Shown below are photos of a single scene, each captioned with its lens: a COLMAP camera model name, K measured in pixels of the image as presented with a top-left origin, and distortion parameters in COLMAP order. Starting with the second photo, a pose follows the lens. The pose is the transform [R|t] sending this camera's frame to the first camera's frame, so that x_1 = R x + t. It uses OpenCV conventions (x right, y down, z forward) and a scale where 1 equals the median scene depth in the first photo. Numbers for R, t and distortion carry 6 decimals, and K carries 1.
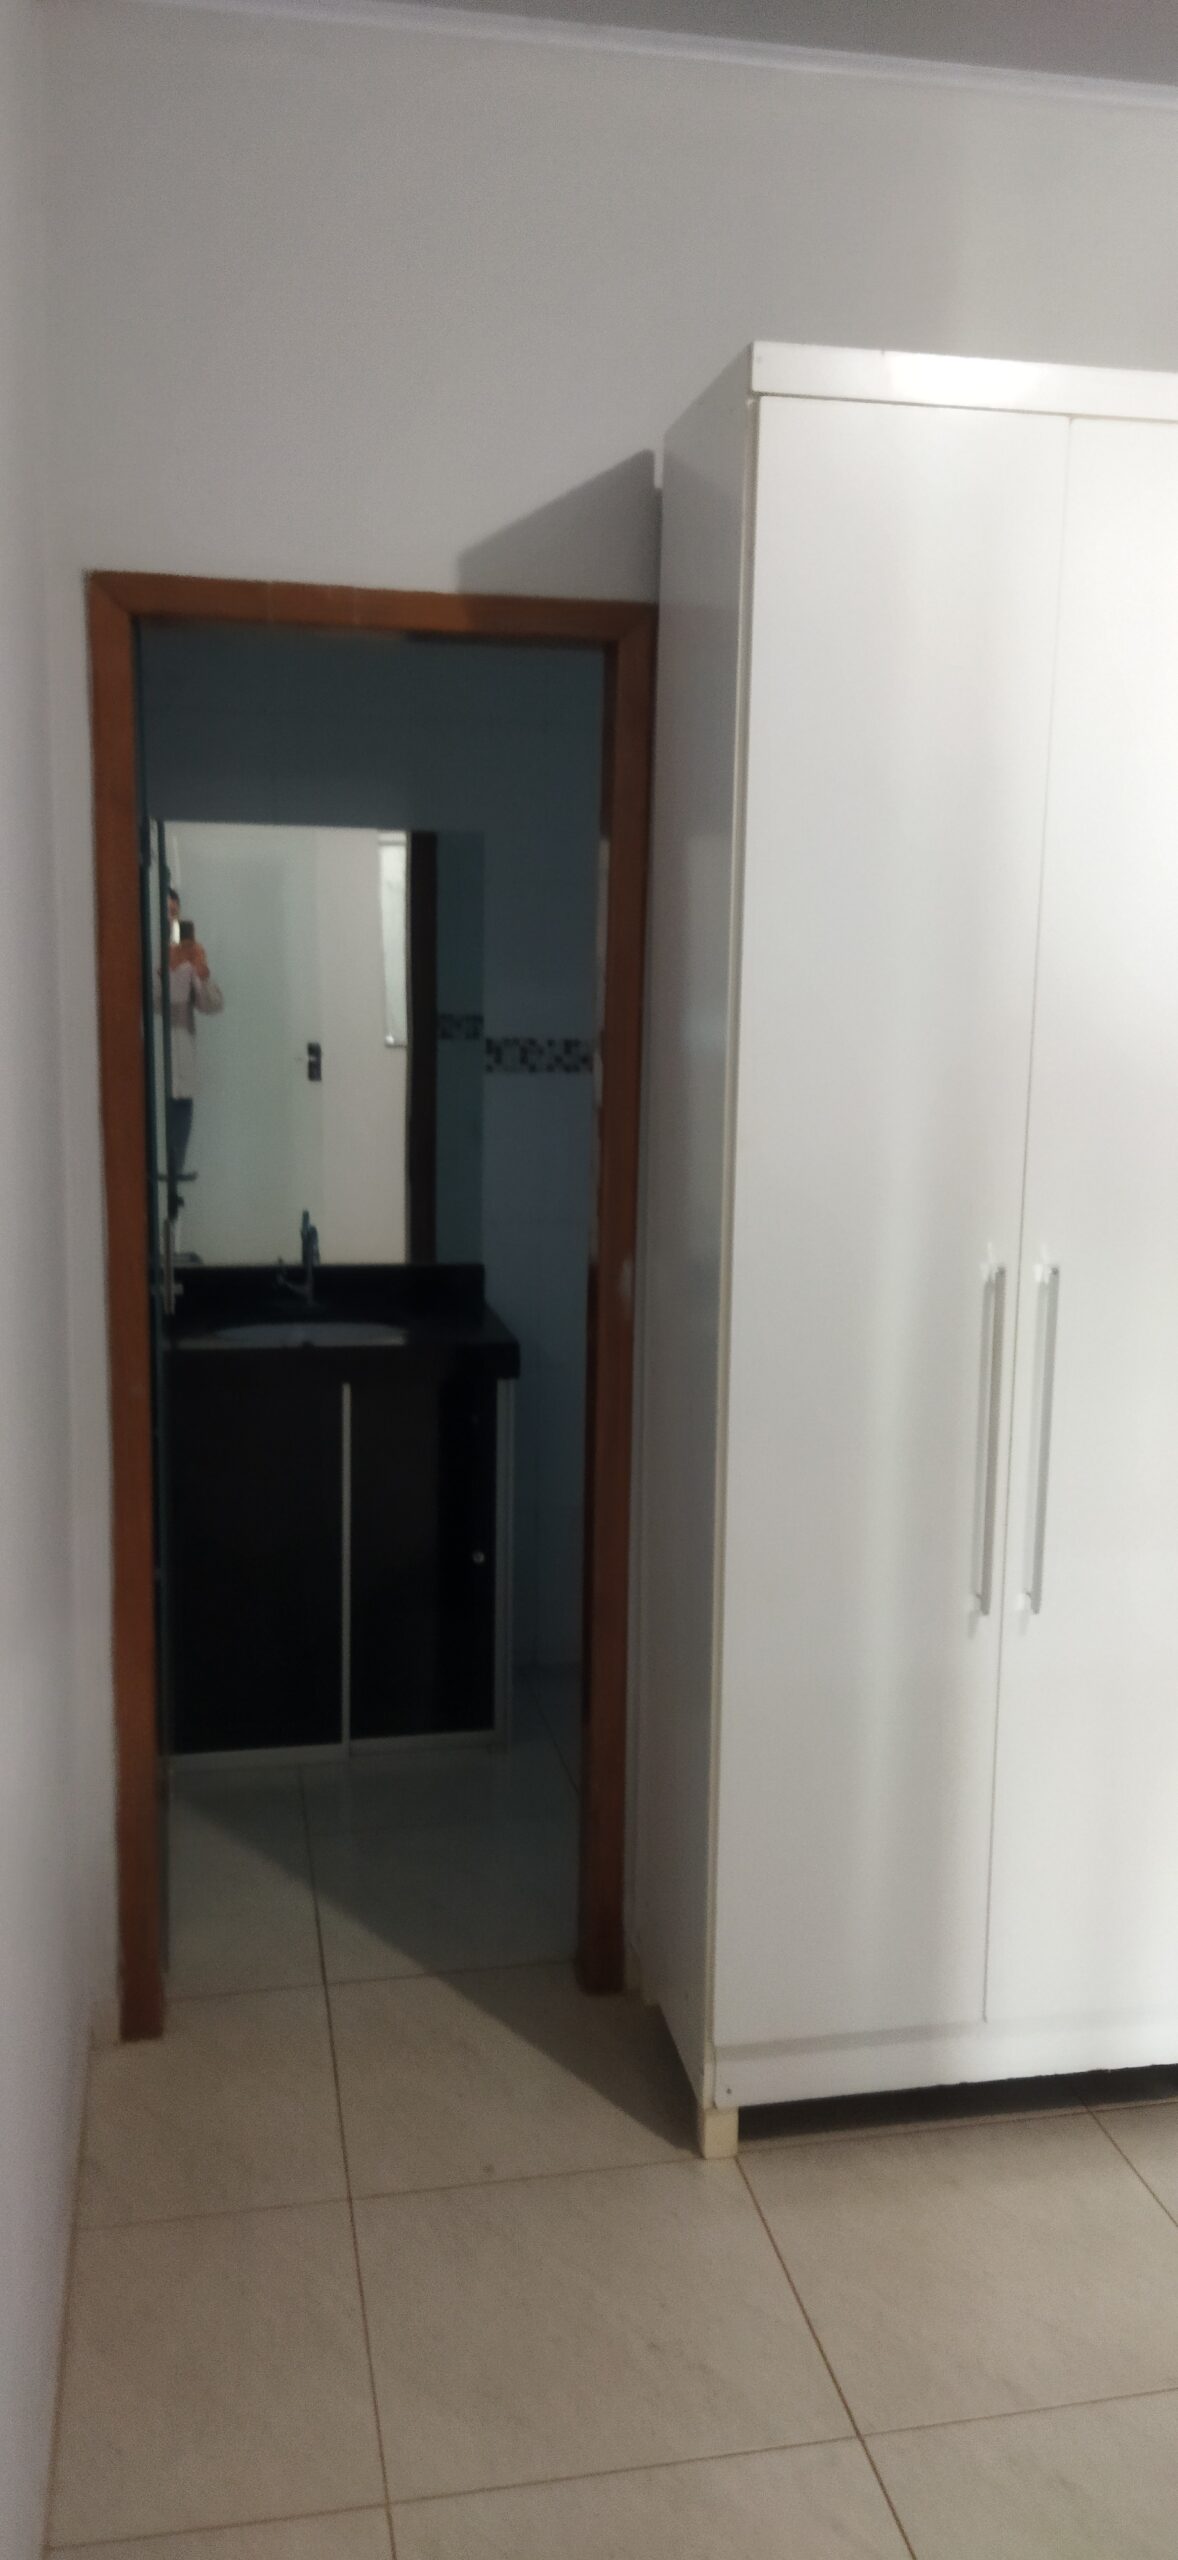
lens RADIAL K [[1902.4, 0, 589.0], [0, 1902.4, 1280.0], [0, 0, 1]] dist [0.098311, -0.115044]
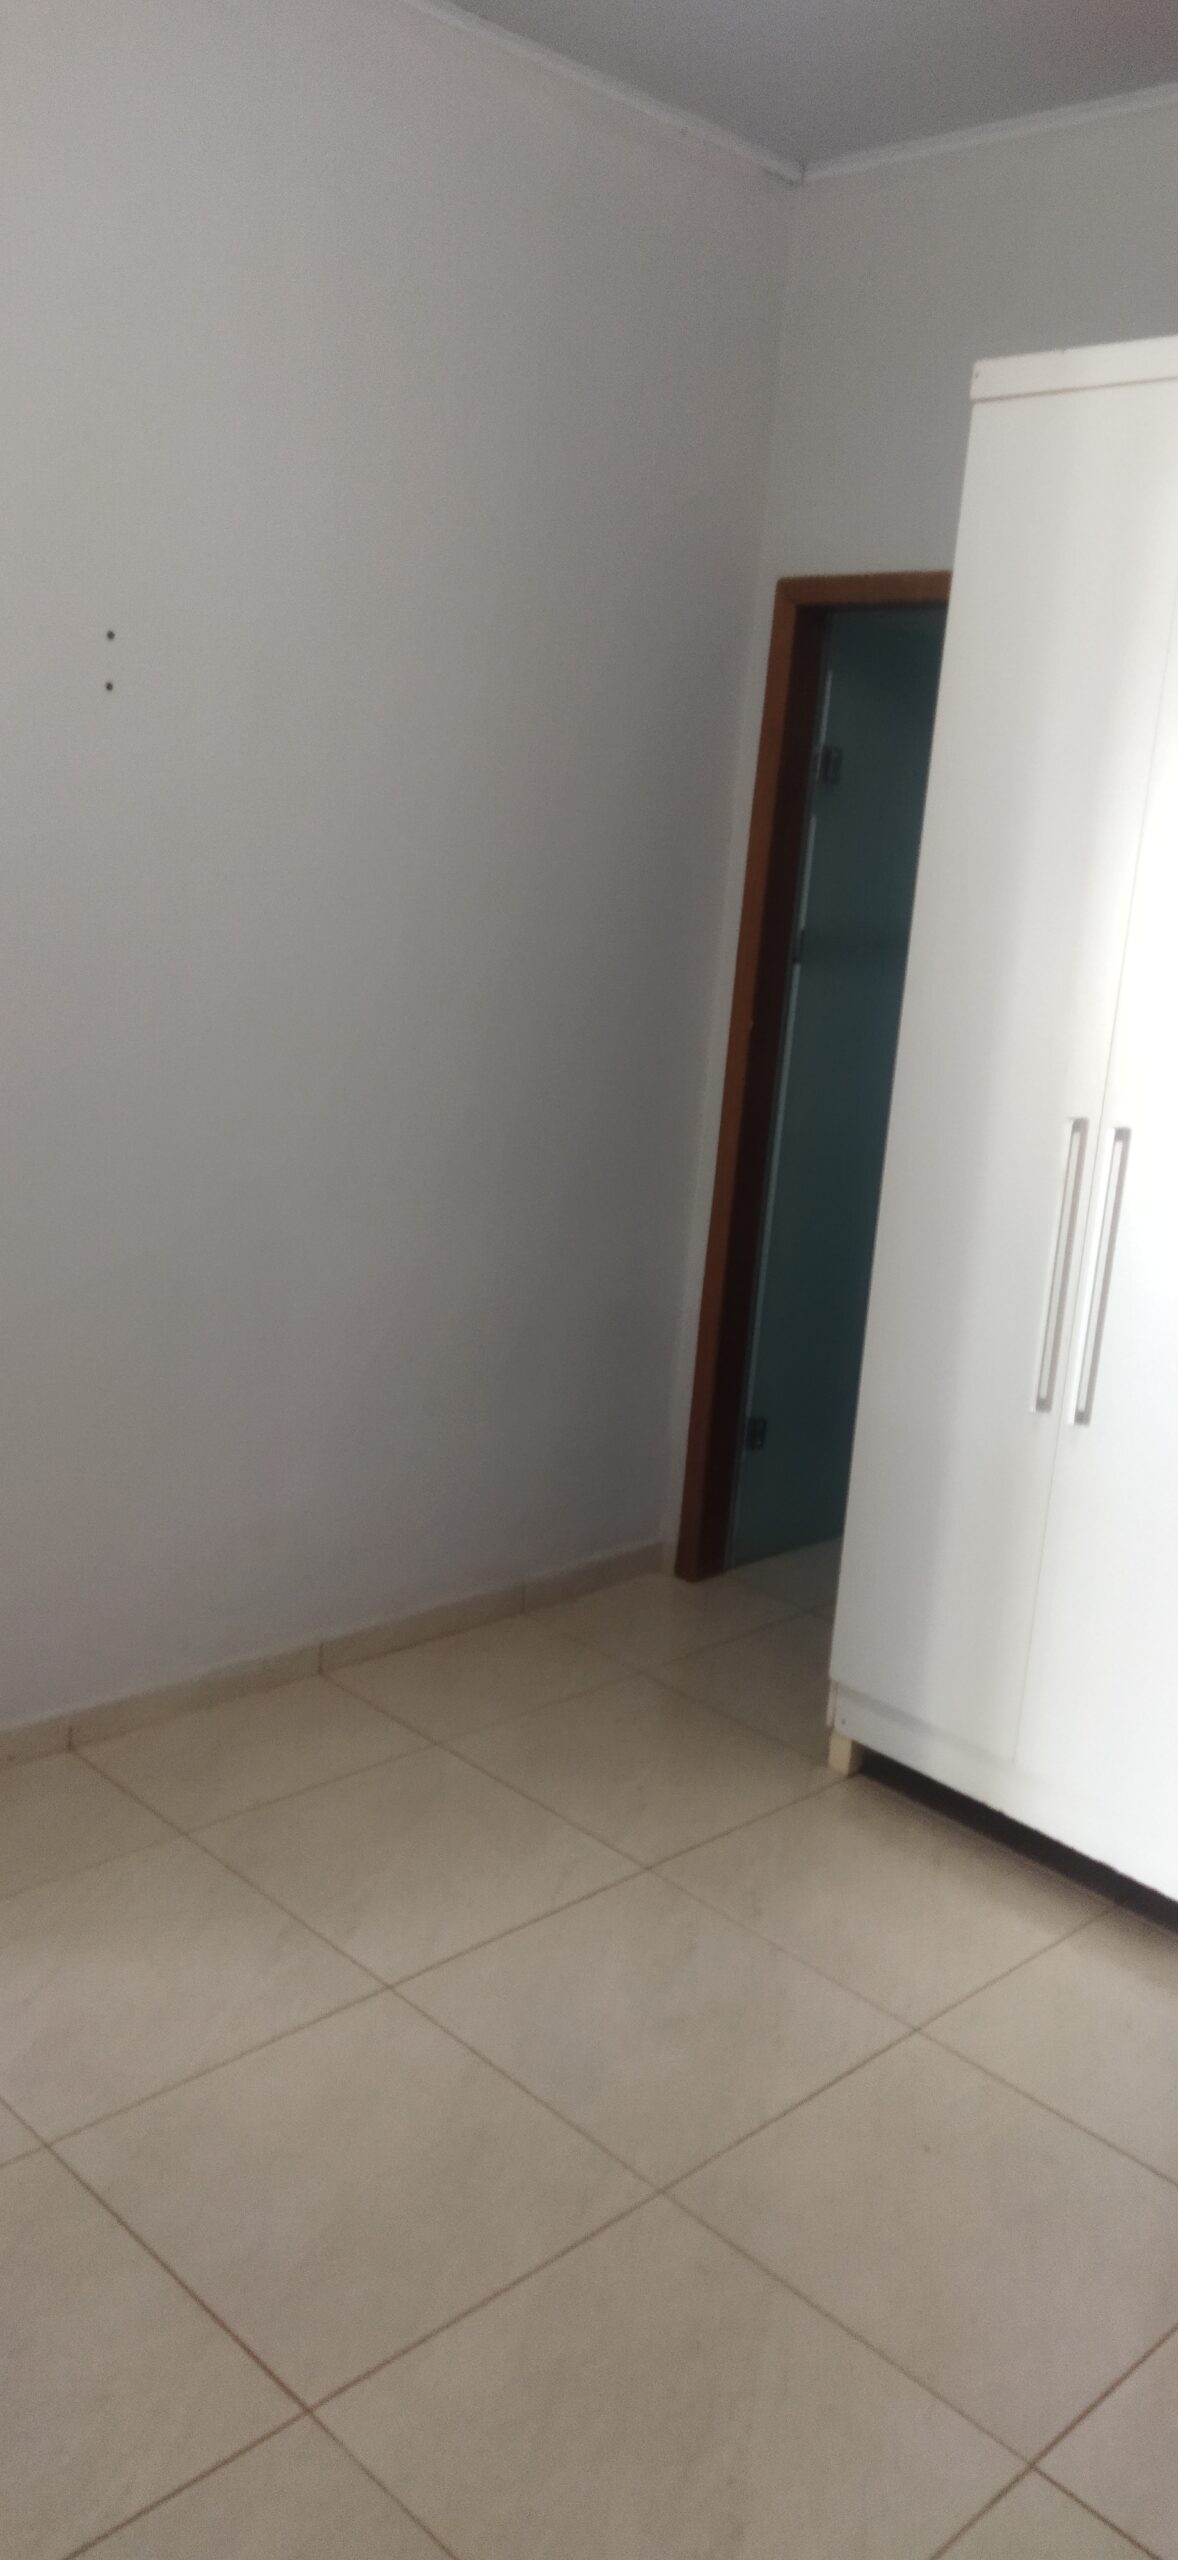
lens RADIAL K [[1902.4, 0, 589.0], [0, 1902.4, 1280.0], [0, 0, 1]] dist [0.098311, -0.115044]
pose [[0.539458, 0.211046, -0.815135, 0.996180], [-0.202946, 0.972129, 0.117383, 0.012585], [0.817189, 0.102105, 0.567253, 0.097921]]
